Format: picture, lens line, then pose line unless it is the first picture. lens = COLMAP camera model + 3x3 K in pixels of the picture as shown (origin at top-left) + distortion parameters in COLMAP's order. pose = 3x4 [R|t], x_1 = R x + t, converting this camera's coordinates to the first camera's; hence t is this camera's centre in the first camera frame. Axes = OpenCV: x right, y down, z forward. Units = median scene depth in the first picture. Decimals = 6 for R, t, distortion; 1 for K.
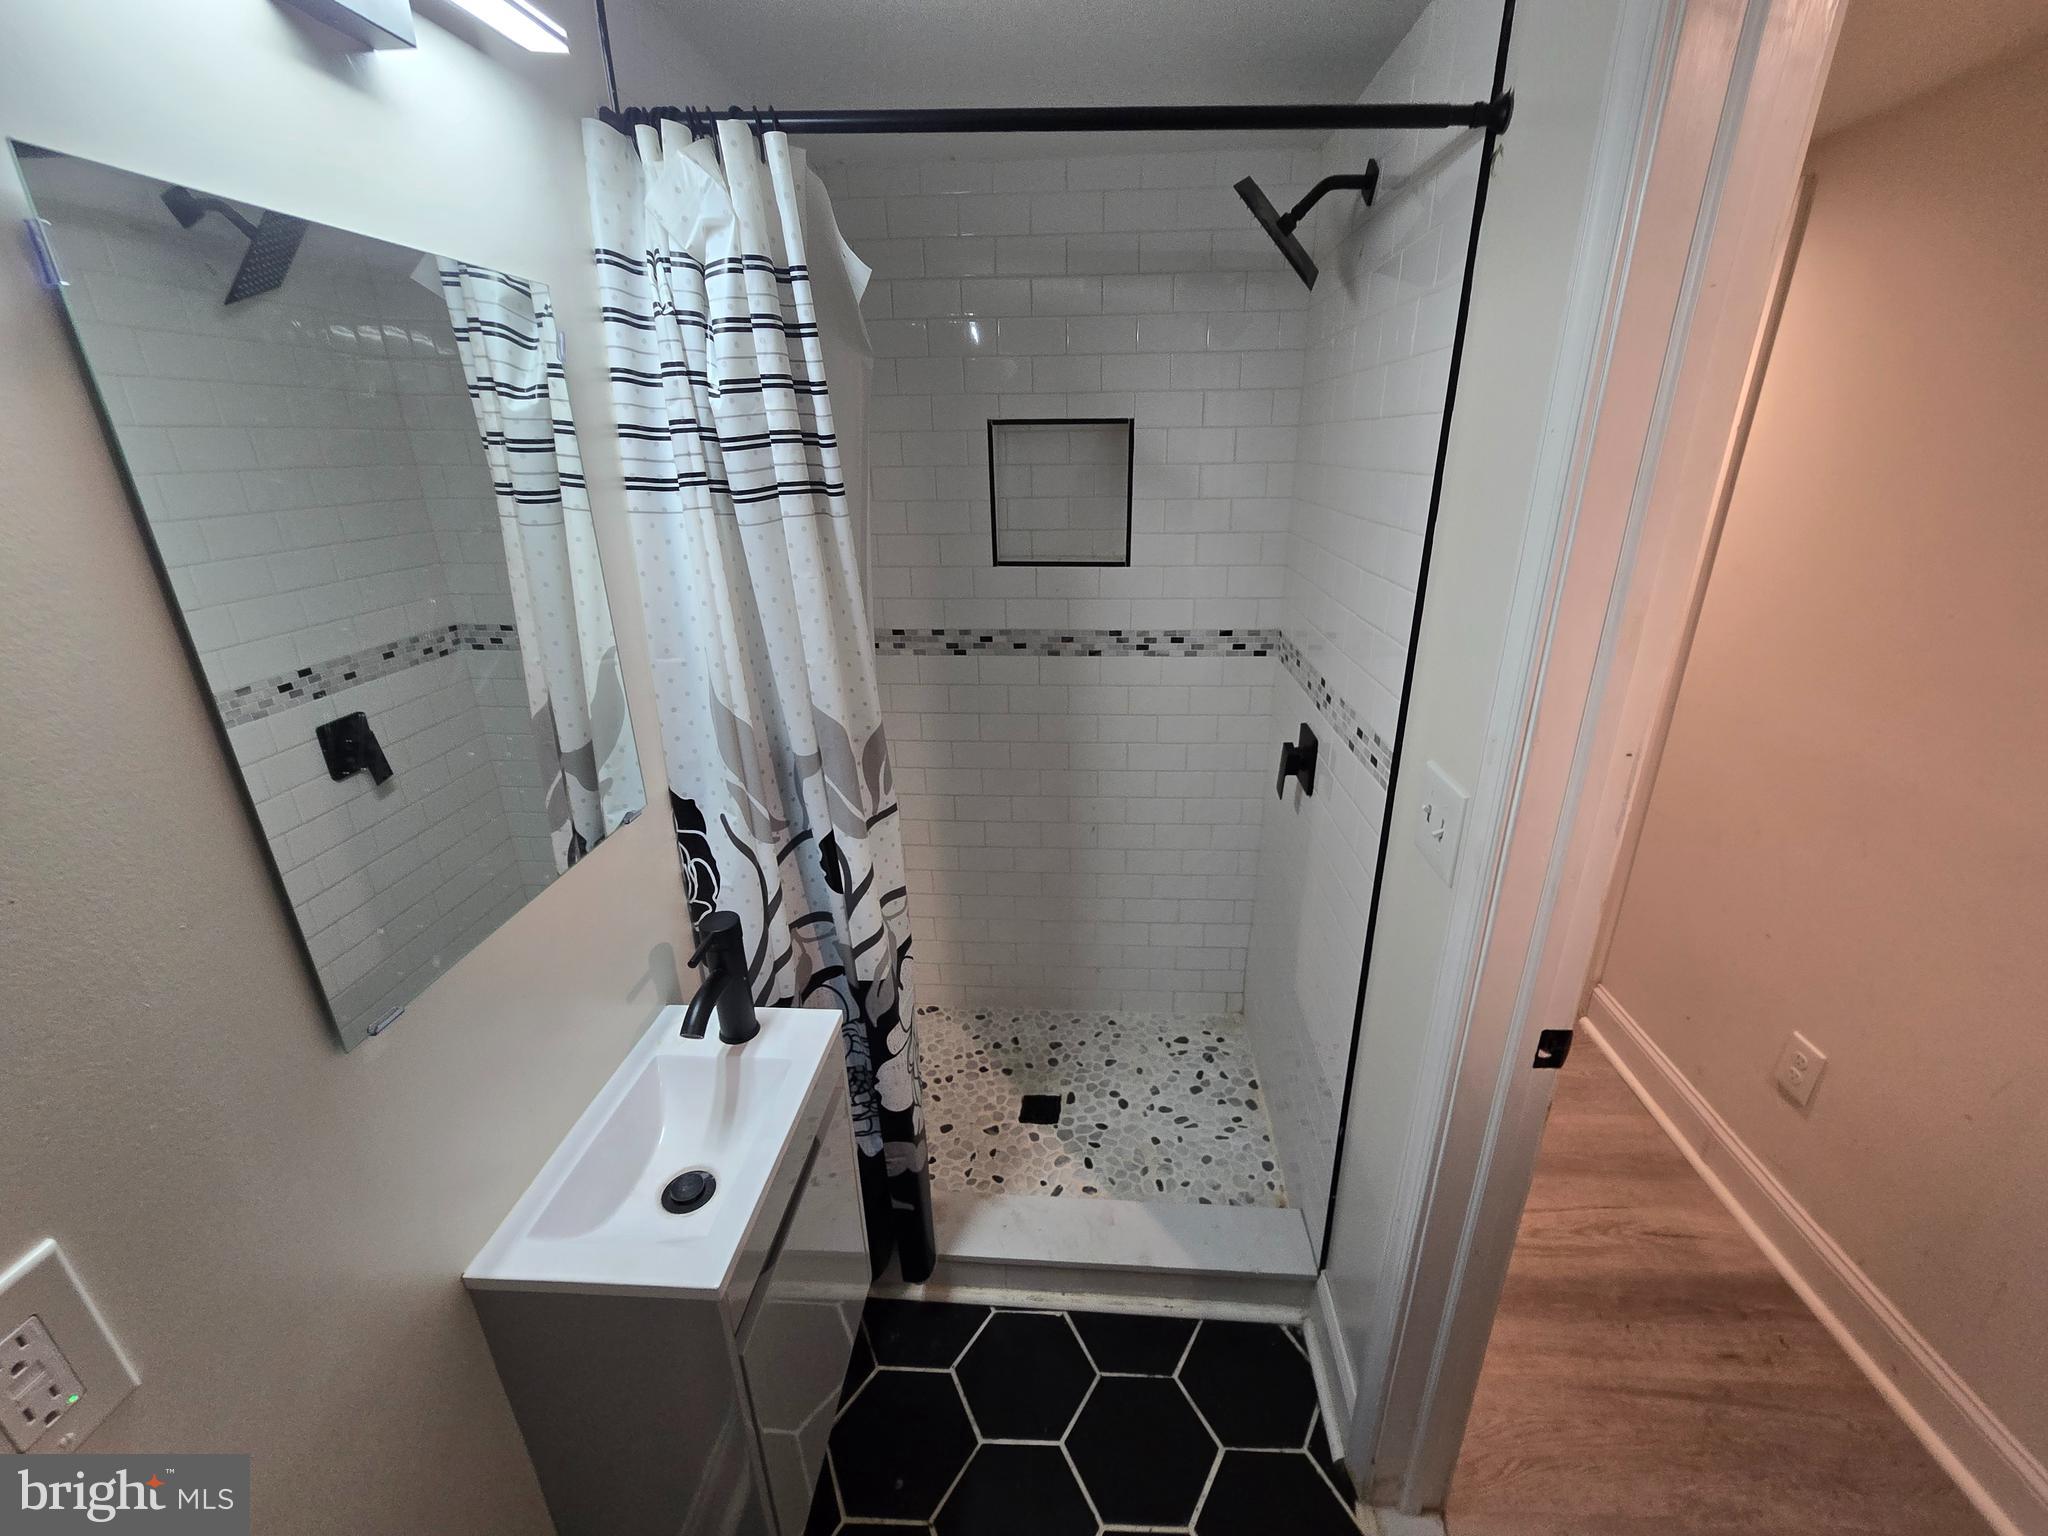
lens RADIAL K [[839.4, 0, 1037.3], [0, 839.4, 767.1], [0, 0, 1]] dist [-0.000160, -0.001892]
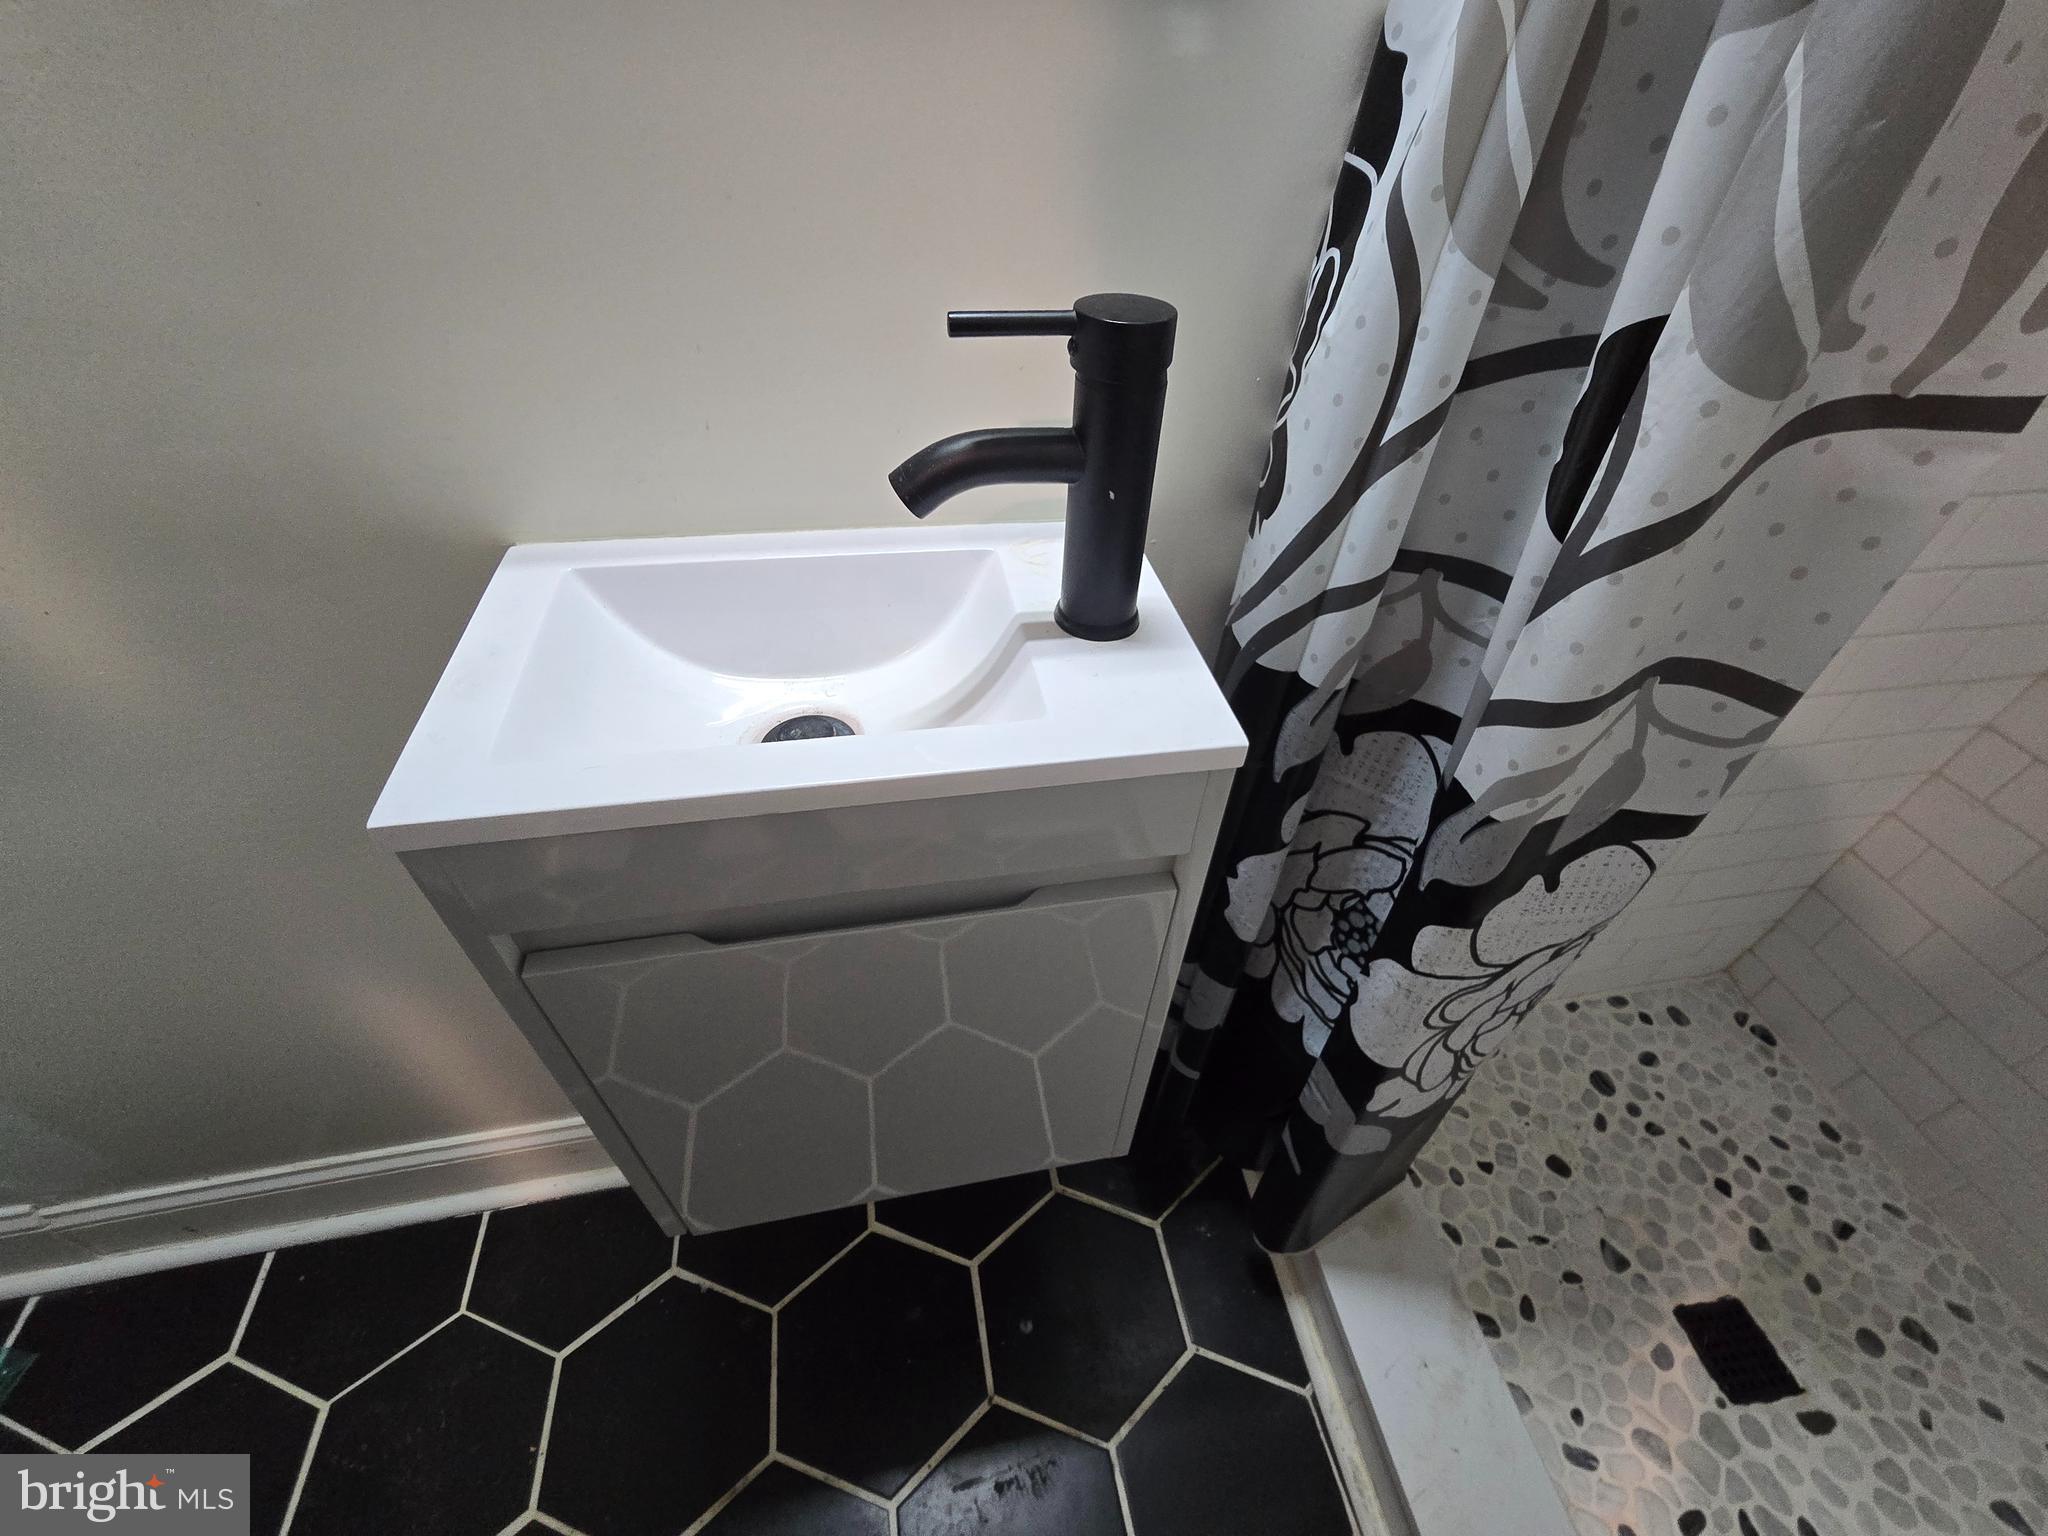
lens RADIAL K [[839.4, 0, 1042.0], [0, 839.4, 765.2], [0, 0, 1]] dist [-0.000160, -0.001892]
pose [[0.256902, 0.678951, -0.687770, 0.004379], [-0.402674, 0.722138, 0.562468, 0.069248], [0.878553, 0.132448, 0.458914, 0.422923]]
